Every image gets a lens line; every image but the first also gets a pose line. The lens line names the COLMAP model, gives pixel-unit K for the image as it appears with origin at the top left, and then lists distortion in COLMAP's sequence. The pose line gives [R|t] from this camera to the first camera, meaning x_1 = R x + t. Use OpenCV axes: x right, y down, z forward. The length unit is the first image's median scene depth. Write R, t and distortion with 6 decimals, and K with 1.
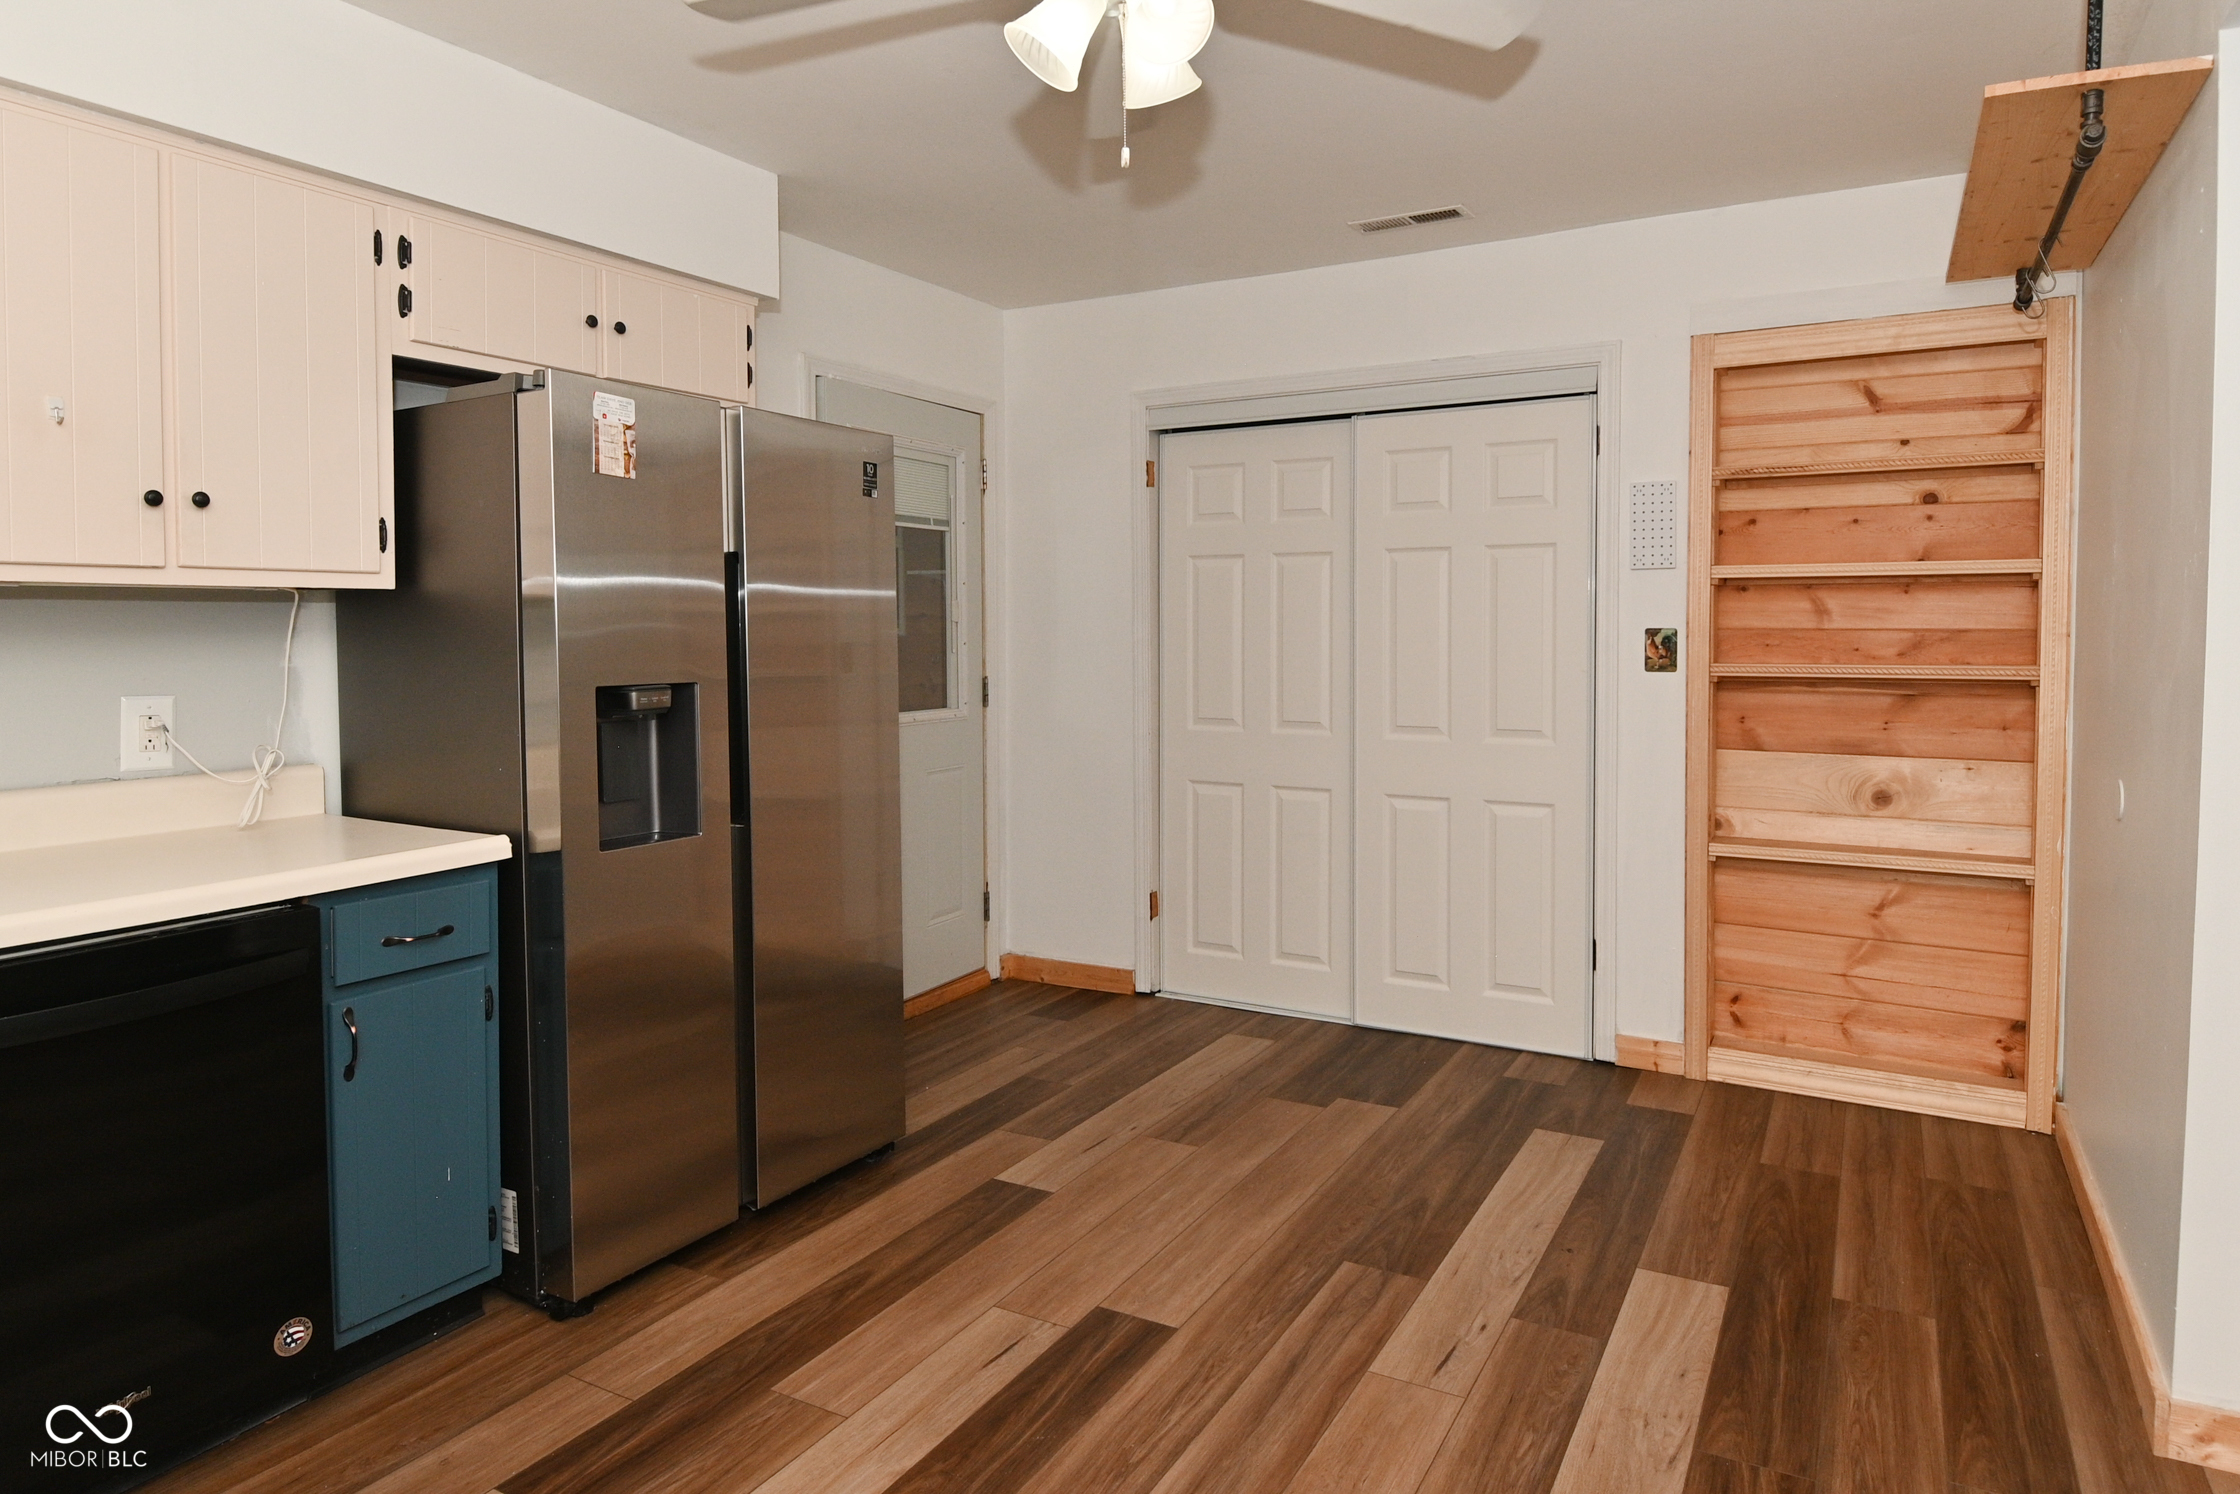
lens RADIAL K [[1258.5, 0, 1124.2], [0, 1258.5, 687.8], [0, 0, 1]] dist [-0.016063, -0.001936]
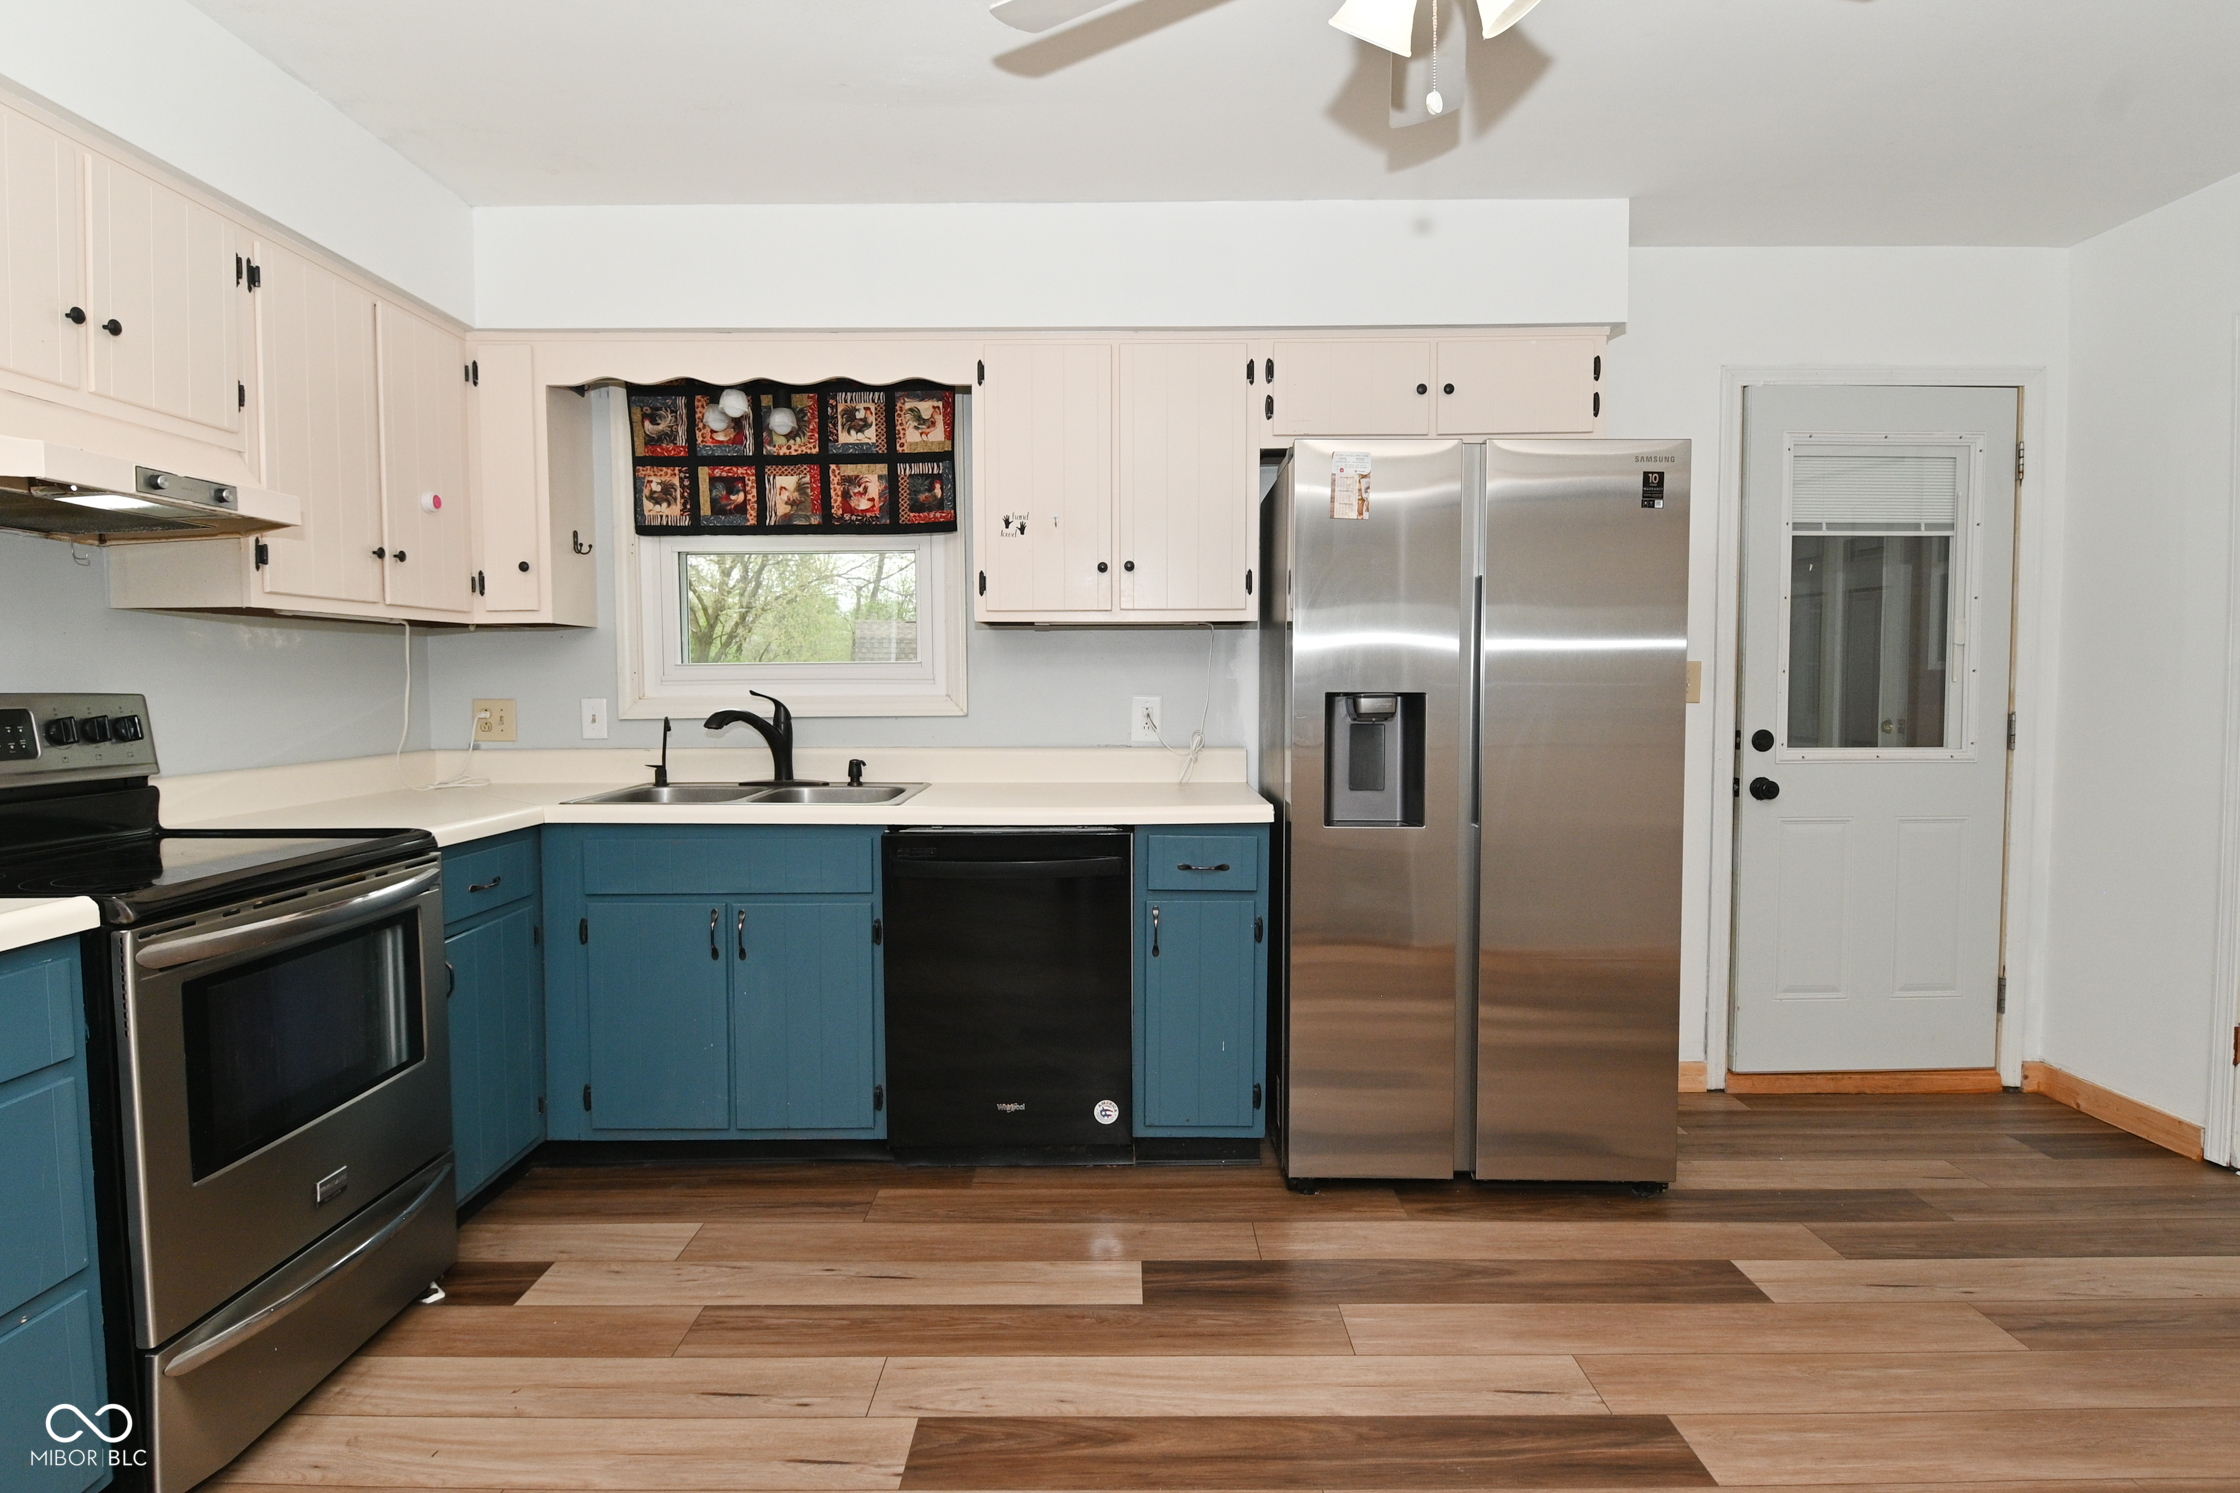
lens RADIAL K [[1108.9, 0, 1120.0], [0, 1108.9, 746.5], [0, 0, 1]] dist [0.025999, -0.023455]
pose [[0.504738, 0.054534, -0.861549, 0.346009], [-0.041984, 0.998372, 0.038598, 0.015189], [0.862251, 0.016689, 0.506206, 0.224122]]
